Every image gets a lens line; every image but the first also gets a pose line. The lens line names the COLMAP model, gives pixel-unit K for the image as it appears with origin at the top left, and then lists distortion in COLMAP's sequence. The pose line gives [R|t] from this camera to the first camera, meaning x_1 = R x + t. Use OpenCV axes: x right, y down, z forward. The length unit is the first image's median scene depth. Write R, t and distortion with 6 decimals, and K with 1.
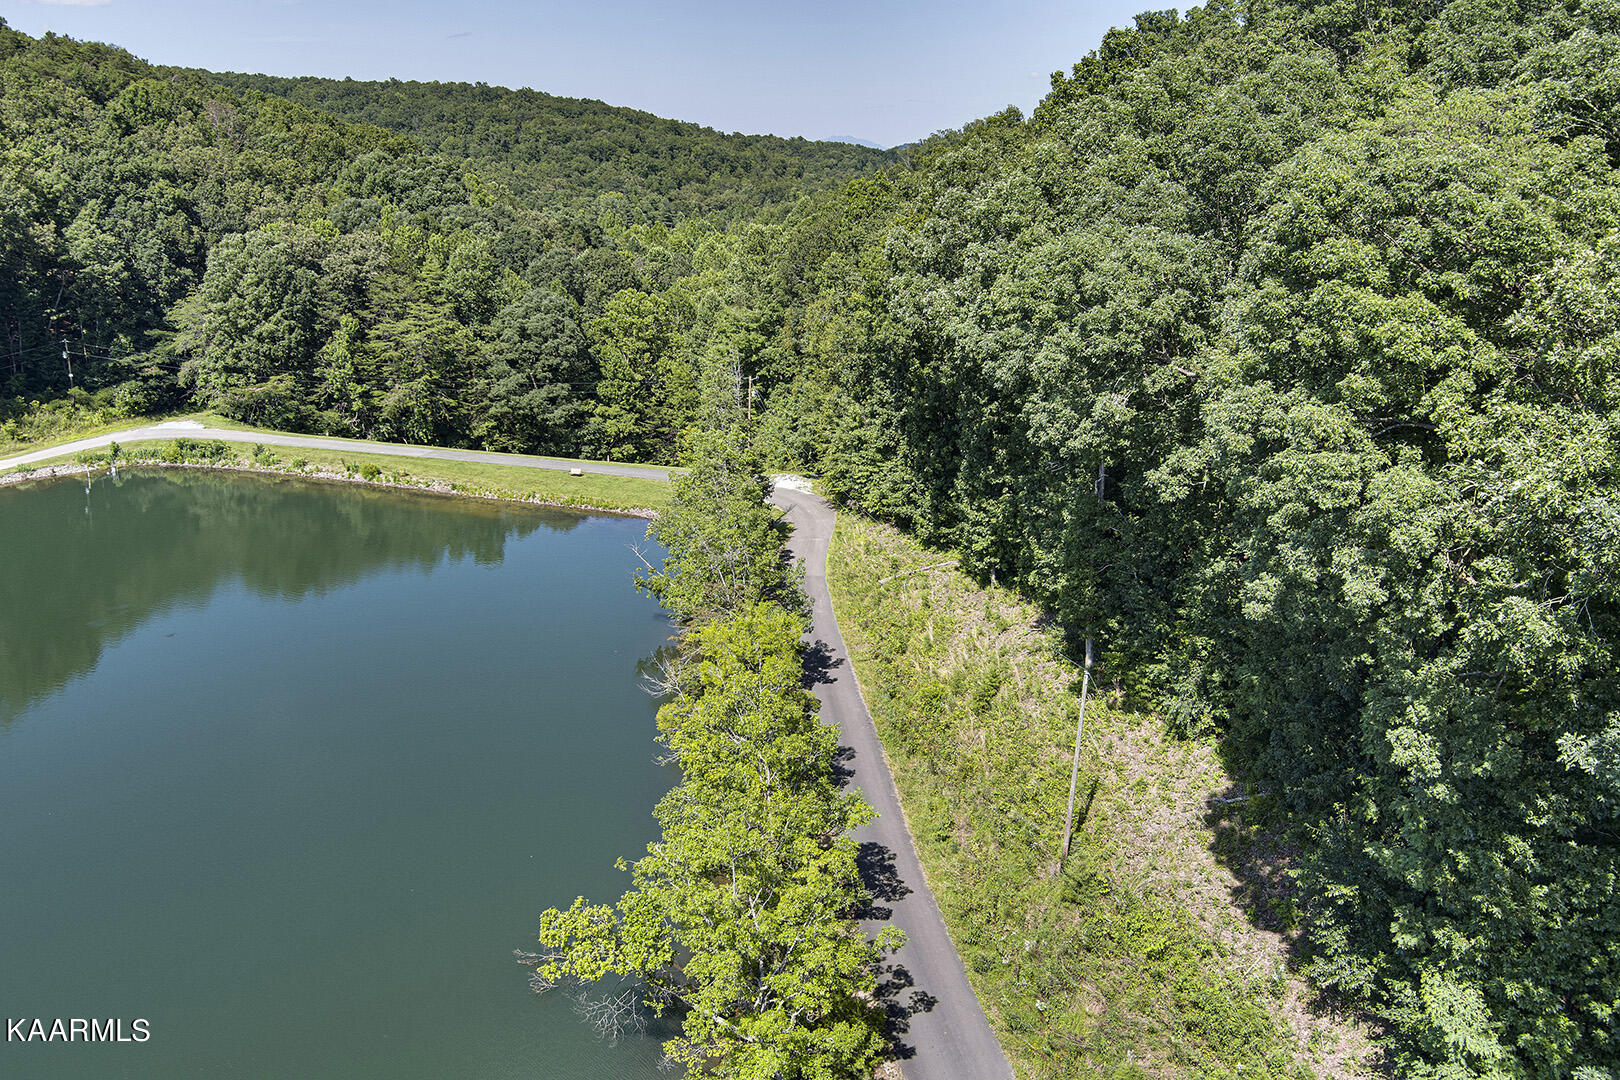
lens RADIAL K [[1320.8, 0, 810.0], [0, 1320.8, 540.0], [0, 0, 1]] dist [-0.086148, 0.049936]
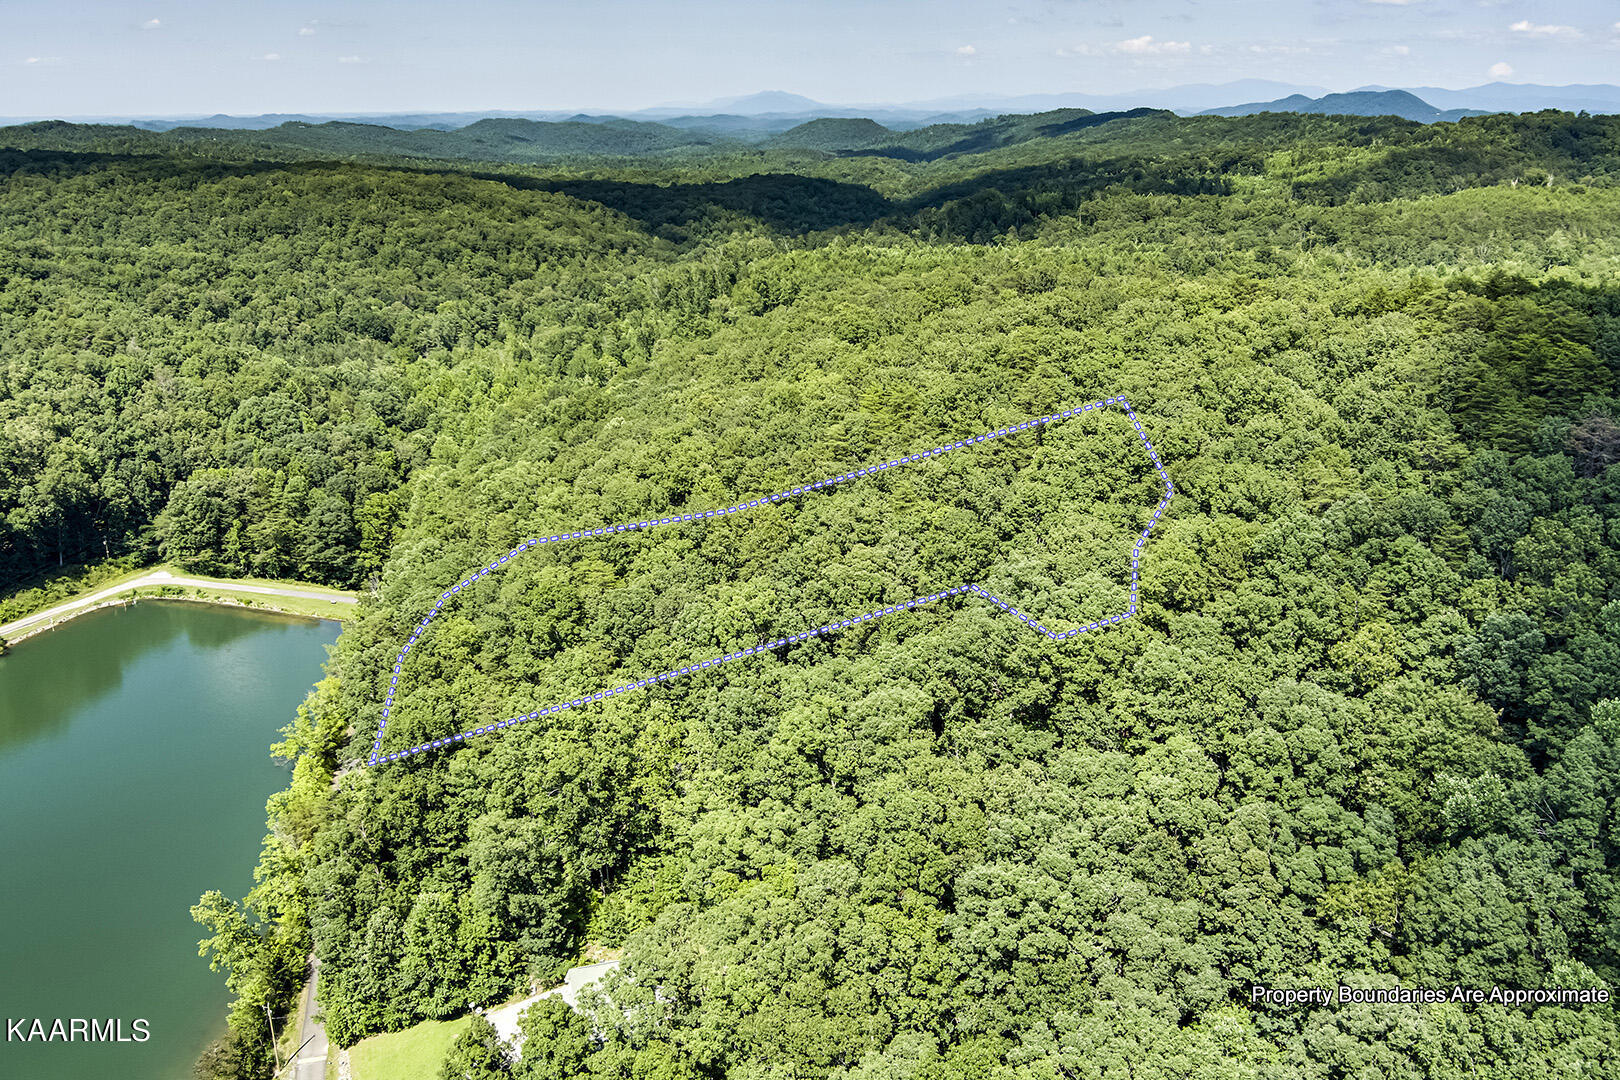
lens RADIAL K [[1320.8, 0, 810.0], [0, 1320.8, 540.0], [0, 0, 1]] dist [-0.086148, 0.049936]
pose [[0.998087, -0.021013, 0.058144, 0.459913], [0.019980, 0.999633, 0.018296, -0.157563], [-0.058507, -0.017099, 0.998141, -1.187595]]
